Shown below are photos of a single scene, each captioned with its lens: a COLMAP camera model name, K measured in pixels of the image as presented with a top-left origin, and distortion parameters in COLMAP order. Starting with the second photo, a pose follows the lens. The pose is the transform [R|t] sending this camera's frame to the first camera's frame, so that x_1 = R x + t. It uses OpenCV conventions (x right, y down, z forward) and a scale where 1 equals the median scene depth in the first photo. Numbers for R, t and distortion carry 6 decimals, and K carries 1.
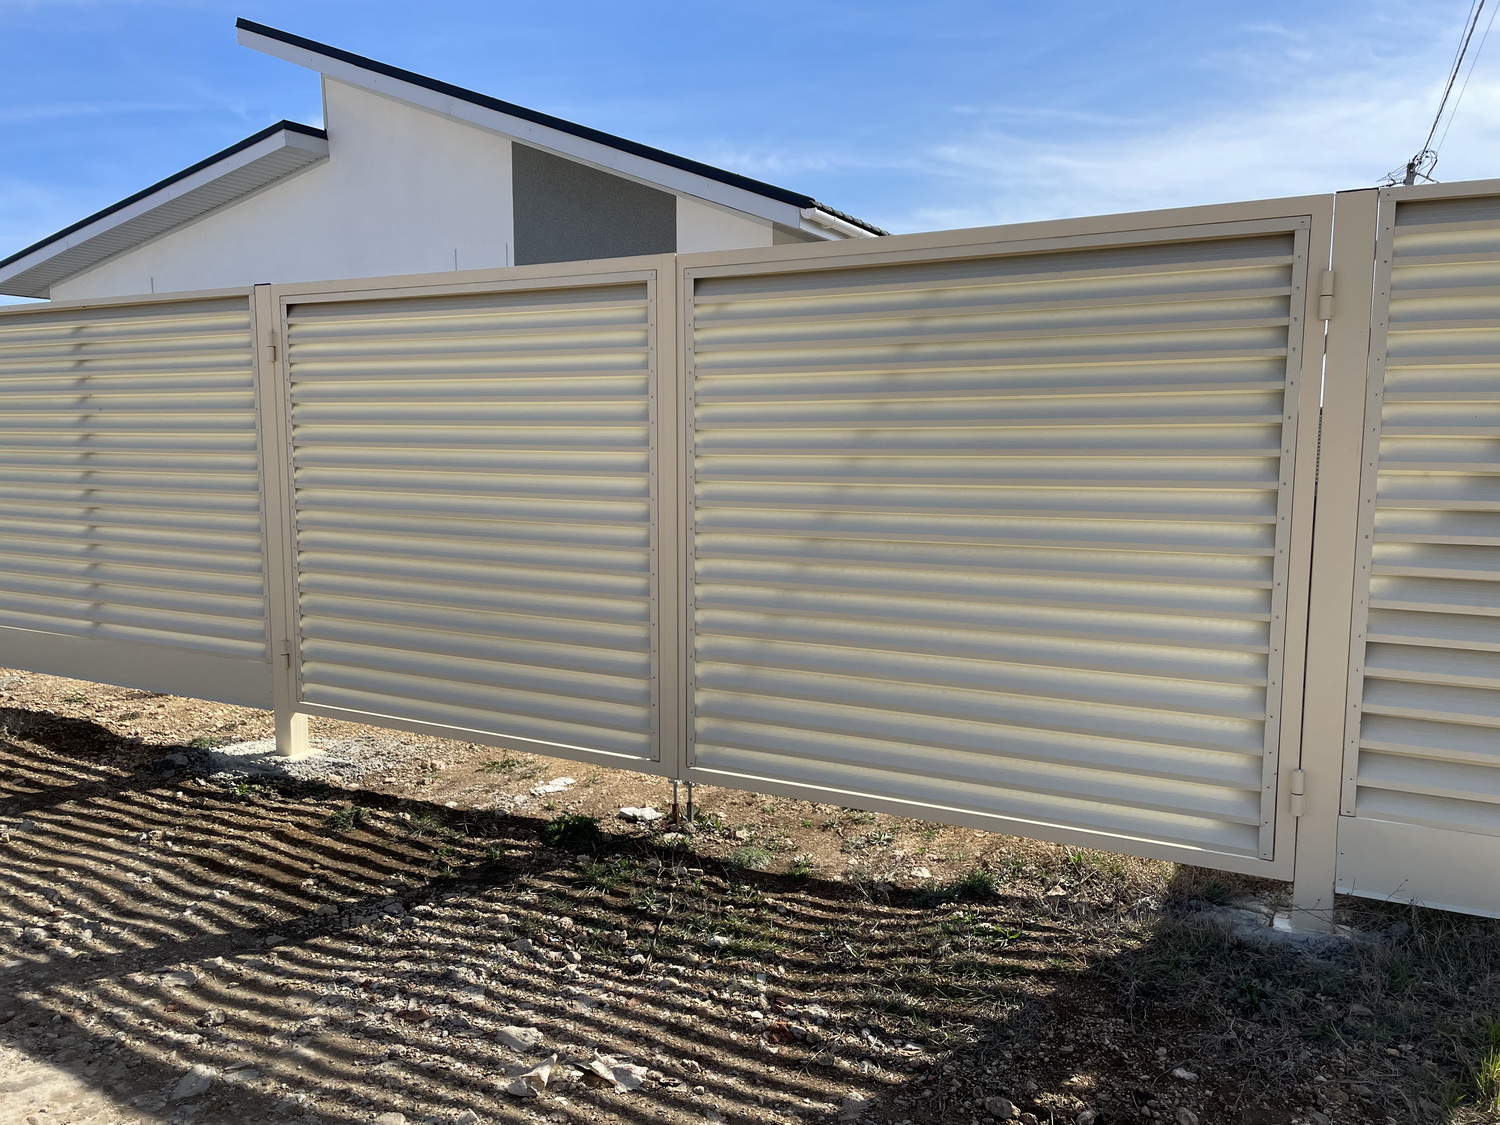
lens RADIAL K [[1121.1, 0, 744.7], [0, 1121.1, 568.8], [0, 0, 1]] dist [0.036547, -0.036649]
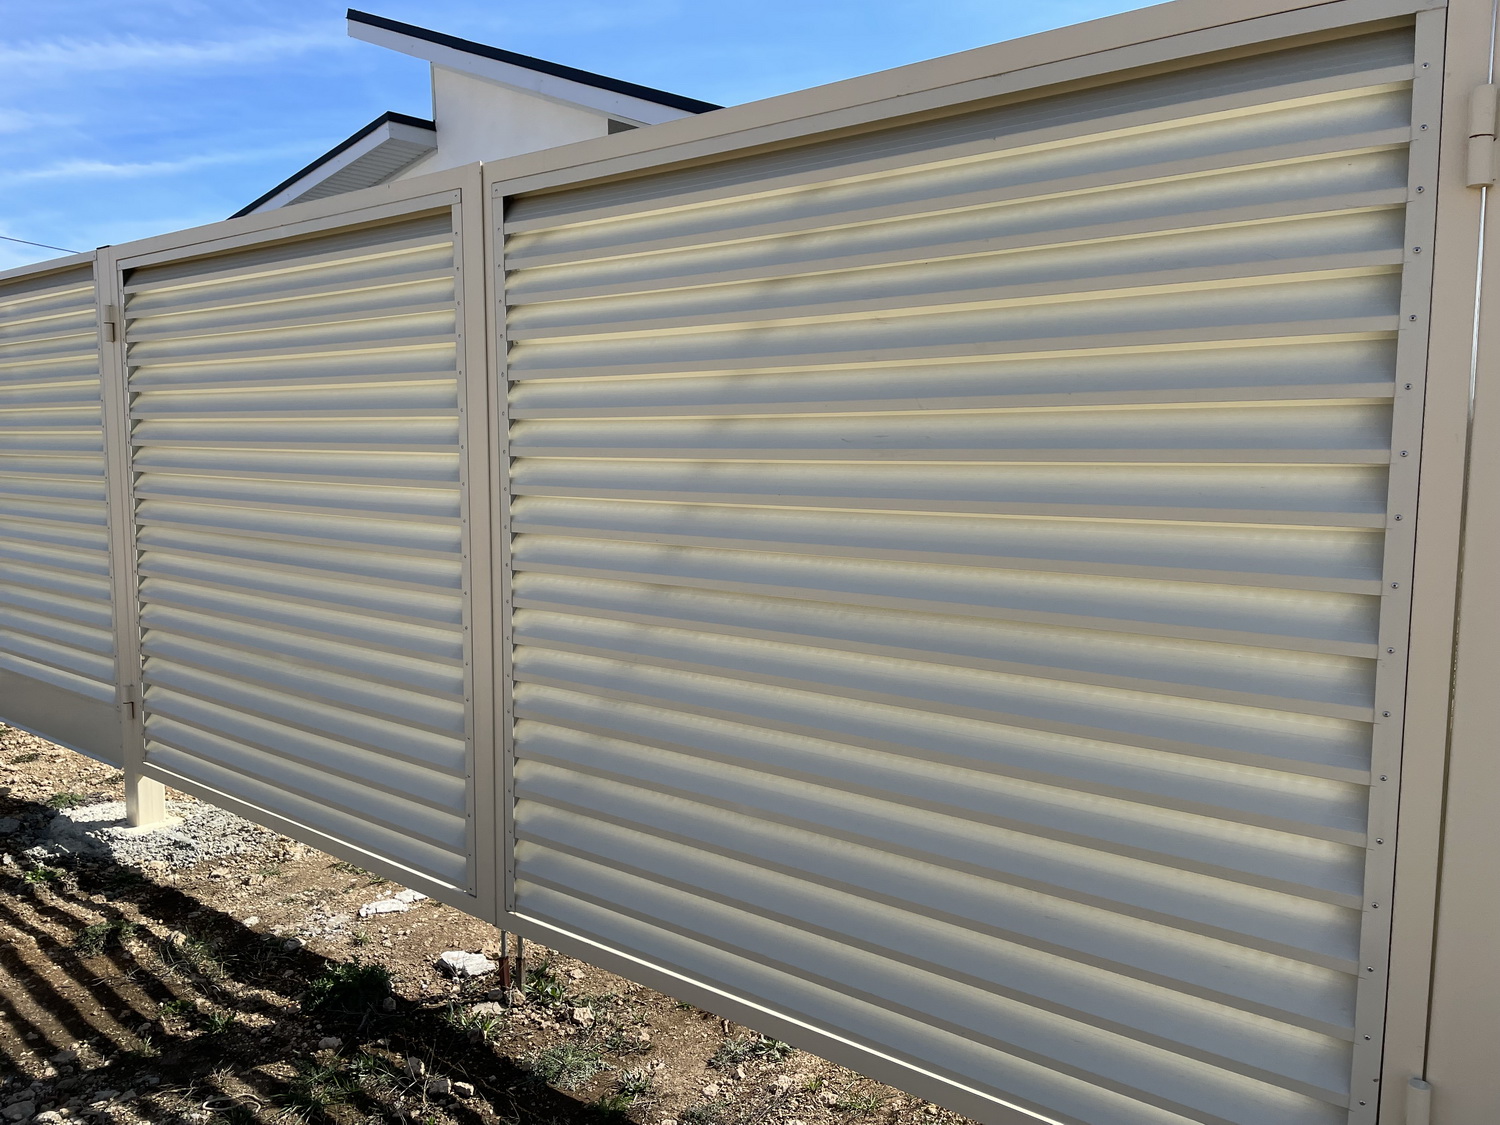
lens RADIAL K [[1121.1, 0, 753.6], [0, 1121.1, 552.5], [0, 0, 1]] dist [0.036547, -0.036649]
pose [[0.983194, 0.020412, -0.181419, 0.210423], [-0.024392, 0.999508, -0.019734, -0.031319], [0.180927, 0.023827, 0.983208, 0.330346]]
